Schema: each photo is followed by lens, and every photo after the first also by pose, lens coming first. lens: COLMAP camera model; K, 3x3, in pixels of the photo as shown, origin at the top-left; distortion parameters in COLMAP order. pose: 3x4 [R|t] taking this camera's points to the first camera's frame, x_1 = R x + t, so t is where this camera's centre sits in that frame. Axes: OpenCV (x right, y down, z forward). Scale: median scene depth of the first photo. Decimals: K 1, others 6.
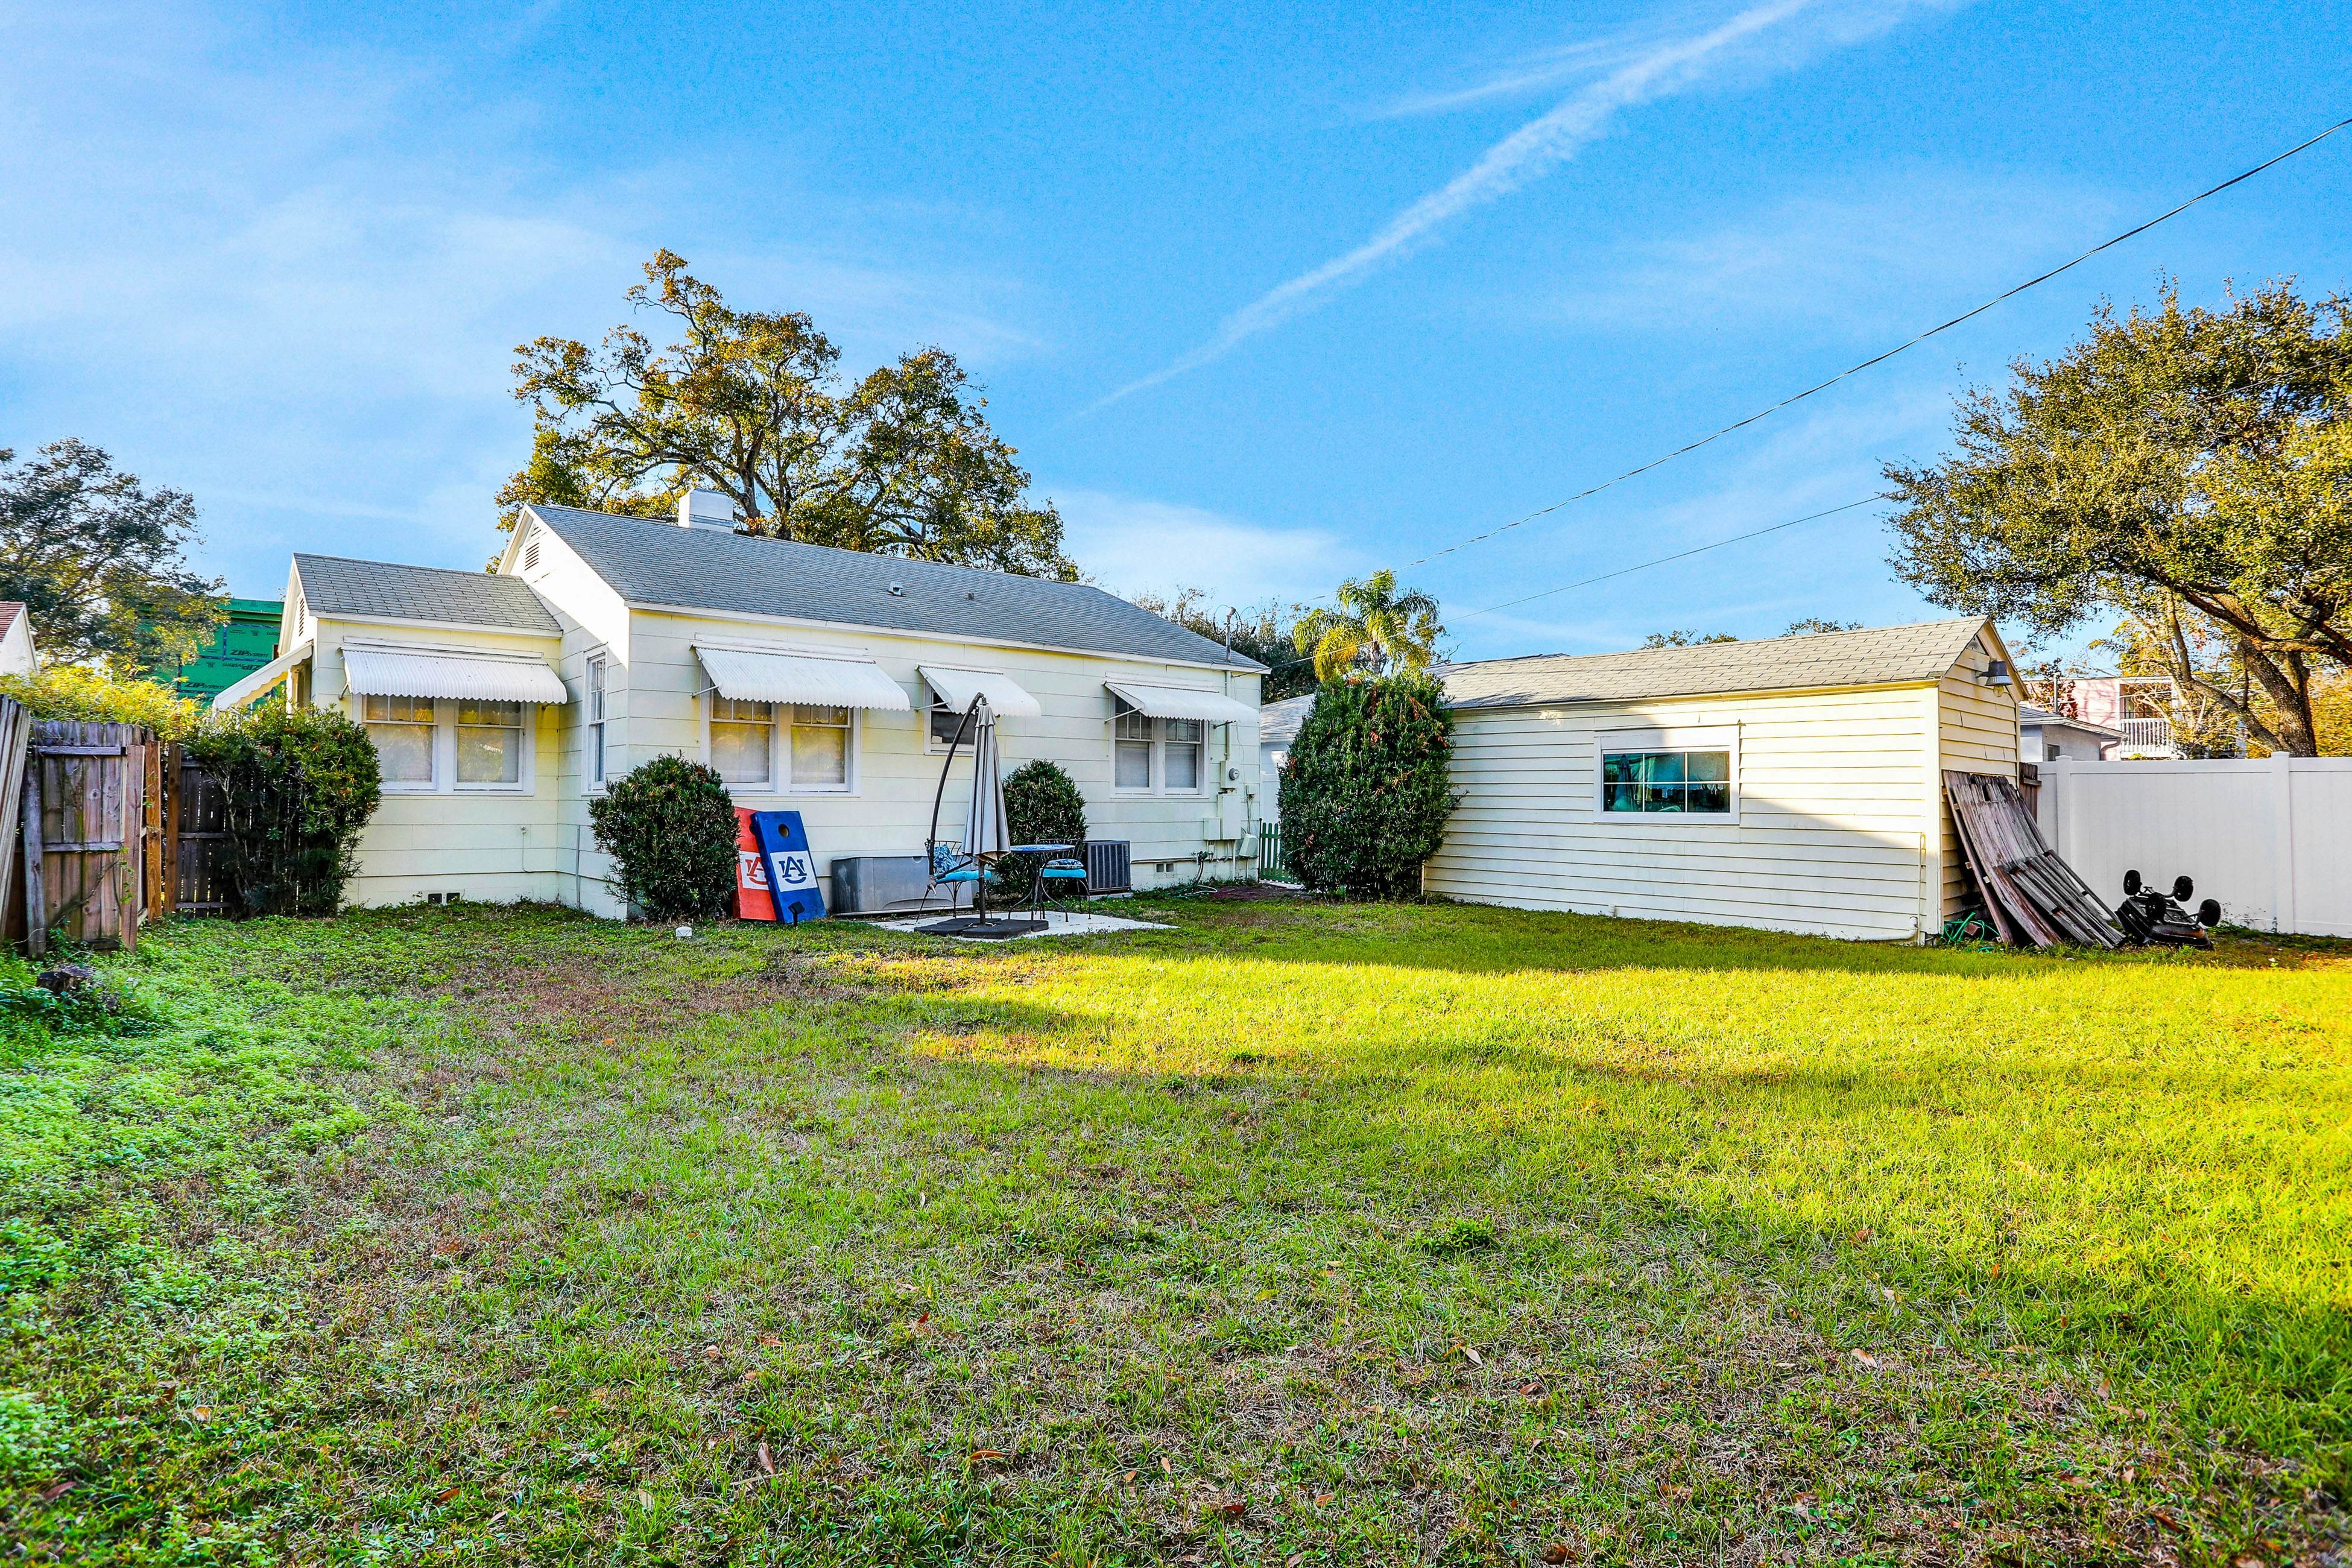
lens RADIAL K [[1492.6, 0, 1175.0], [0, 1492.6, 755.8], [0, 0, 1]] dist [-0.065062, 0.003622]
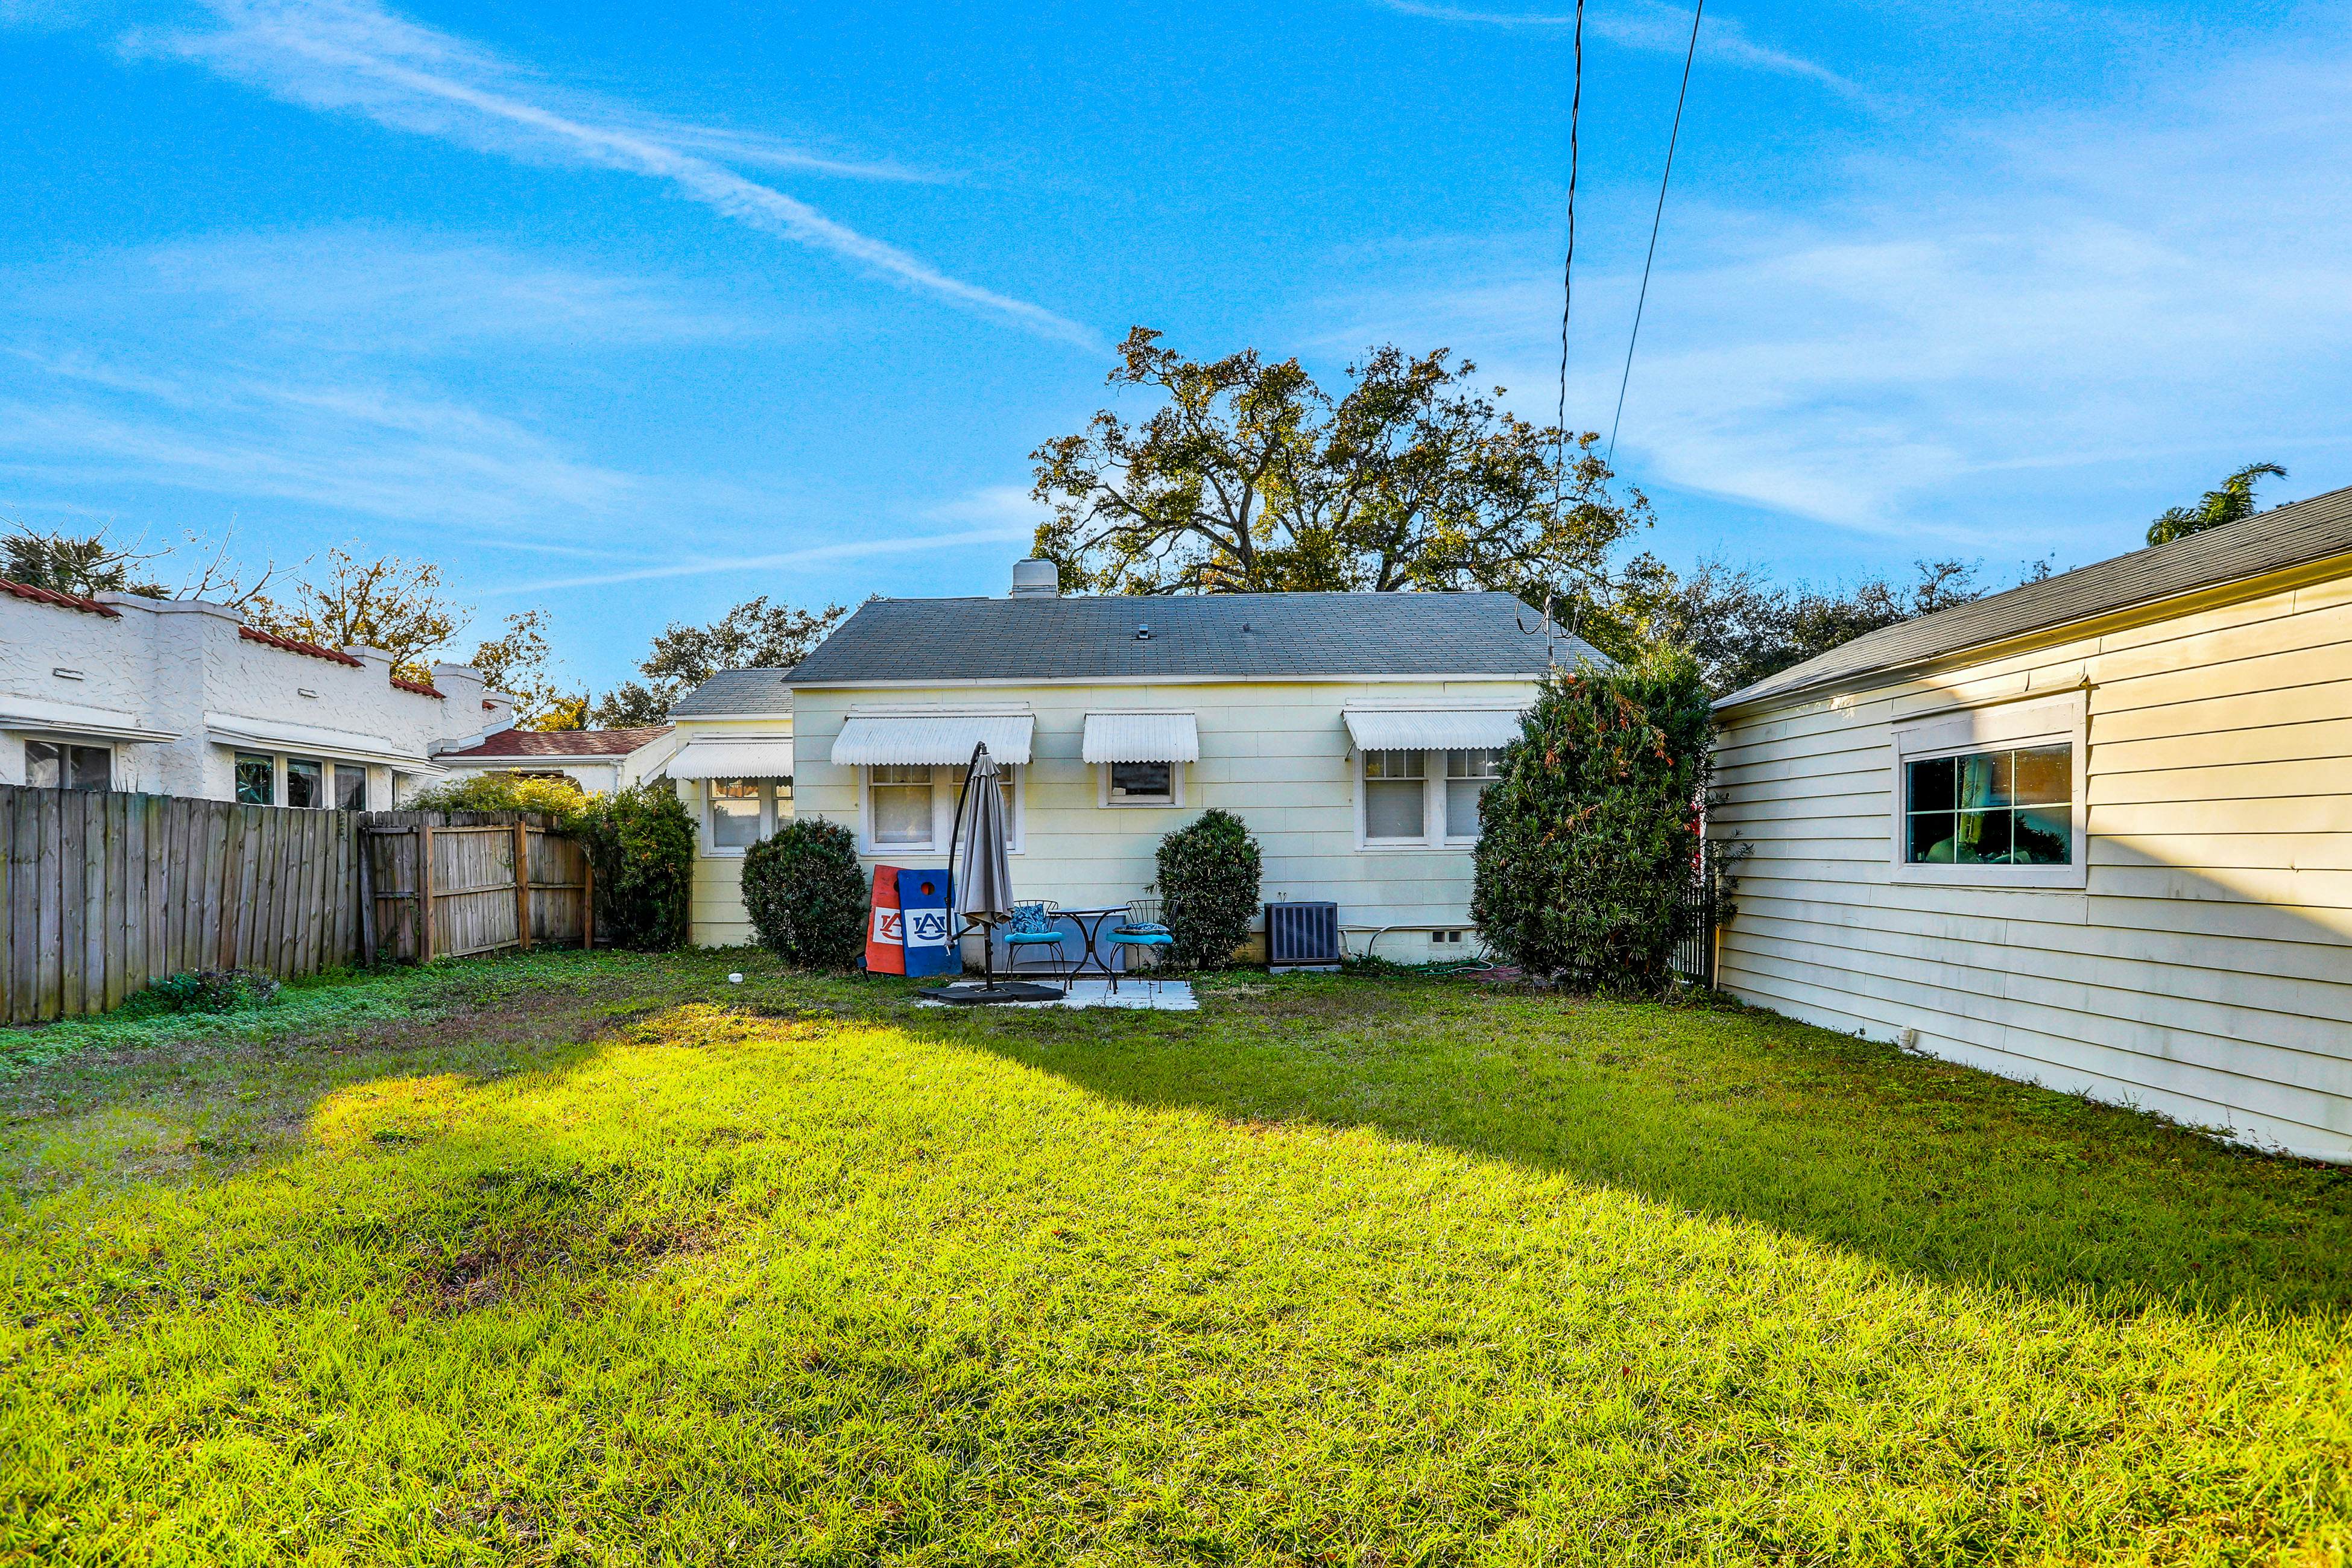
lens RADIAL K [[1492.6, 0, 1175.0], [0, 1492.6, 755.8], [0, 0, 1]] dist [-0.065062, 0.003622]
pose [[0.611526, -0.061180, -0.788856, 0.574233], [0.035396, 0.998123, -0.049971, 0.014730], [0.790432, 0.002637, 0.612544, 0.440509]]
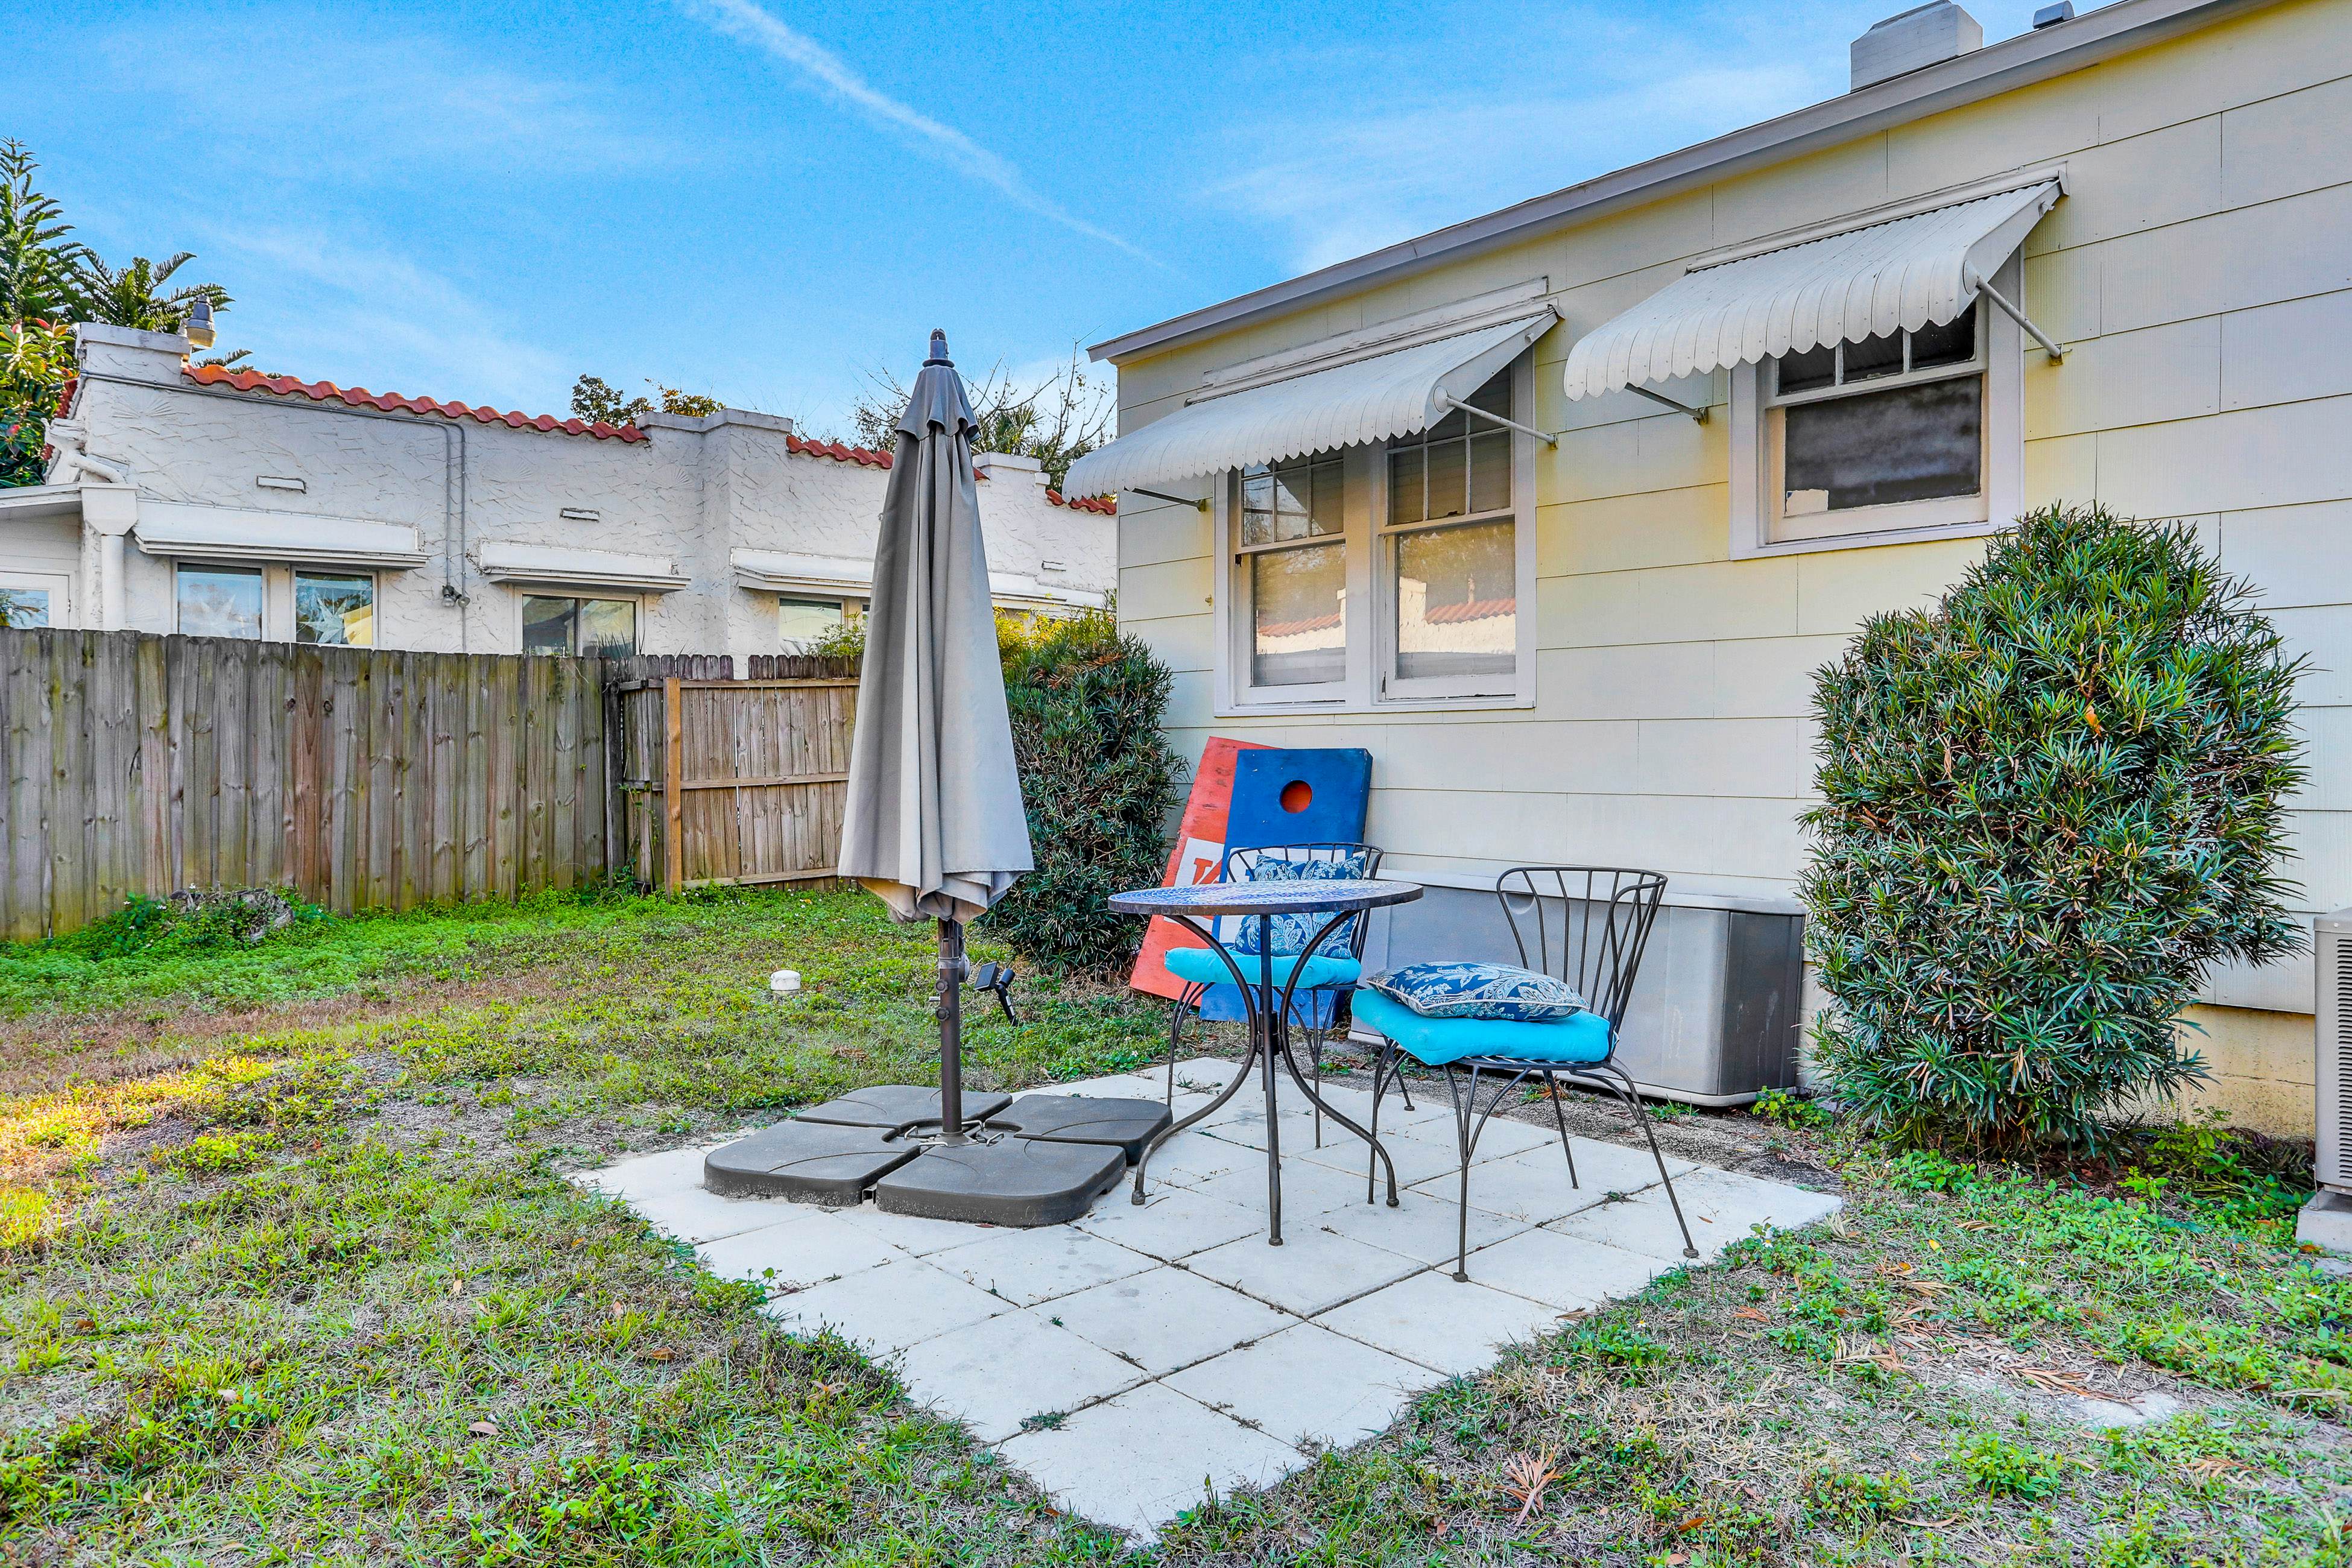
lens RADIAL K [[1492.6, 0, 1175.0], [0, 1492.6, 755.8], [0, 0, 1]] dist [-0.065062, 0.003622]
pose [[-0.214368, -0.000973, -0.976753, 0.120240], [0.030115, 0.999518, -0.007605, 0.036598], [0.976289, -0.031045, -0.214235, 0.922906]]
